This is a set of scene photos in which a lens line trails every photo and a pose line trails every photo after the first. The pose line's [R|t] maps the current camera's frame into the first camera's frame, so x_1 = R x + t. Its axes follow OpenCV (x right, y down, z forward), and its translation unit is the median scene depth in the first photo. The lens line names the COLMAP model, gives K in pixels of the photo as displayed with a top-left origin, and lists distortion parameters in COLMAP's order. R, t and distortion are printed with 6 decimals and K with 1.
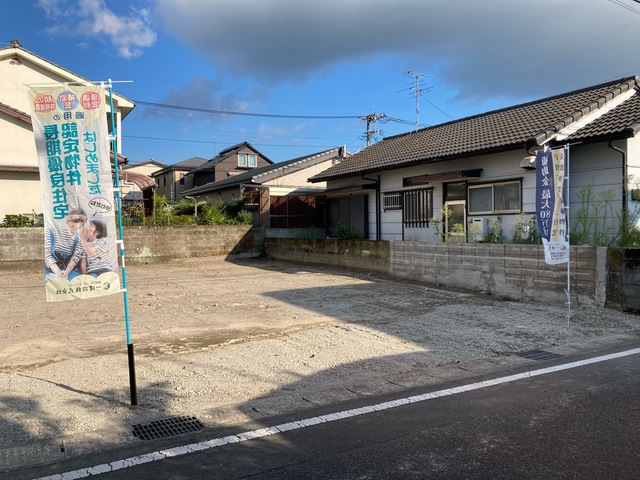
lens RADIAL K [[520.6, 0, 319.4], [0, 520.6, 234.9], [0, 0, 1]] dist [0.020123, -0.011129]
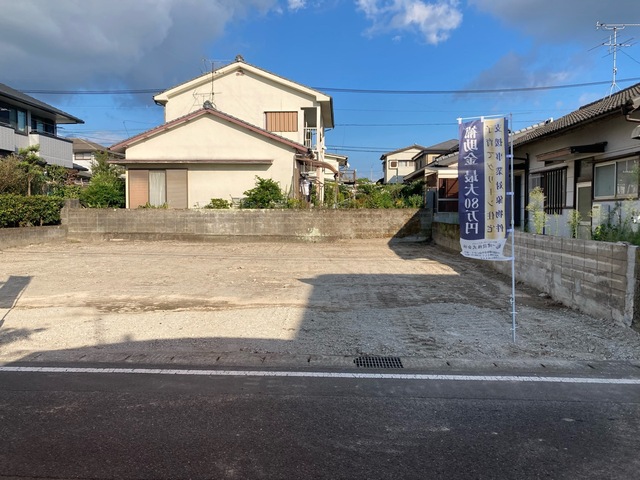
lens RADIAL K [[520.6, 0, 319.4], [0, 520.6, 234.9], [0, 0, 1]] dist [0.020123, -0.011129]
pose [[0.844244, 0.037930, -0.534615, 0.307960], [-0.018934, 0.998981, 0.040975, -0.008111], [0.535624, -0.024471, 0.844102, 0.077194]]
